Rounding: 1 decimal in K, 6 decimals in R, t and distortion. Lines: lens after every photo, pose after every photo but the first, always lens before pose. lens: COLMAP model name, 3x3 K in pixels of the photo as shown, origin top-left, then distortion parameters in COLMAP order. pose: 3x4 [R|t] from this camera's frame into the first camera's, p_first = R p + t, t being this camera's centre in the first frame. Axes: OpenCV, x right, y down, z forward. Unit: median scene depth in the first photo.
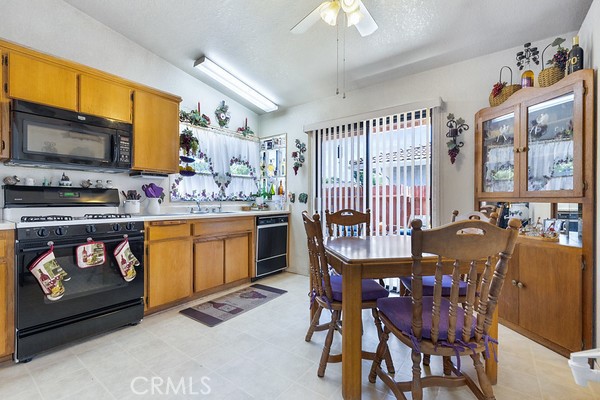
lens RADIAL K [[275.0, 0, 303.7], [0, 275.0, 202.1], [0, 0, 1]] dist [-0.000108, 0.000387]
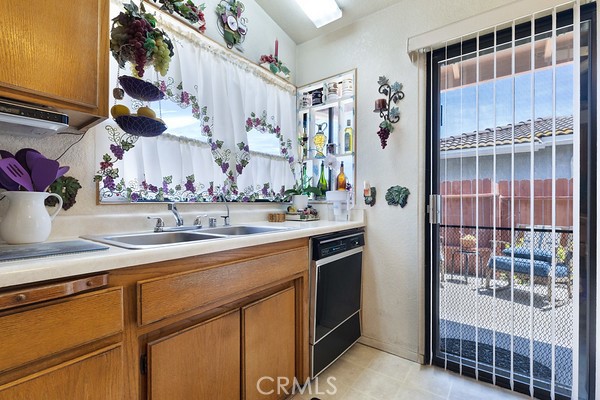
lens RADIAL K [[275.0, 0, 300.2], [0, 275.0, 204.4], [0, 0, 1]] dist [-0.000108, 0.000387]
pose [[0.999938, 0.001246, -0.011092, -0.185079], [-0.001229, 0.999998, 0.001508, -0.001099], [0.011094, -0.001494, 0.999937, 0.570534]]
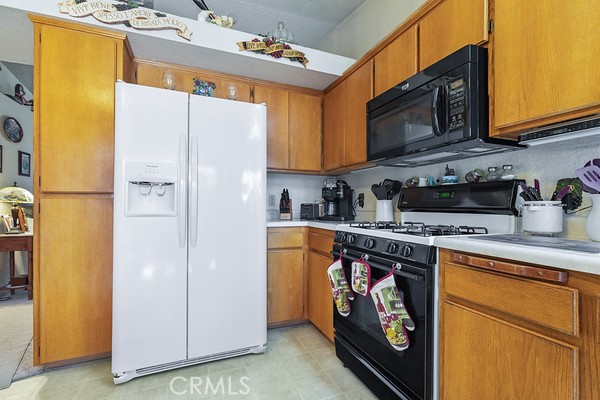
lens RADIAL K [[275.0, 0, 298.9], [0, 275.0, 204.1], [0, 0, 1]] dist [-0.000108, 0.000387]
pose [[-0.540225, -0.004298, -0.841510, -0.039865], [-0.002416, 0.999991, -0.003557, -0.000256], [0.841517, 0.000112, -0.540230, 0.717372]]
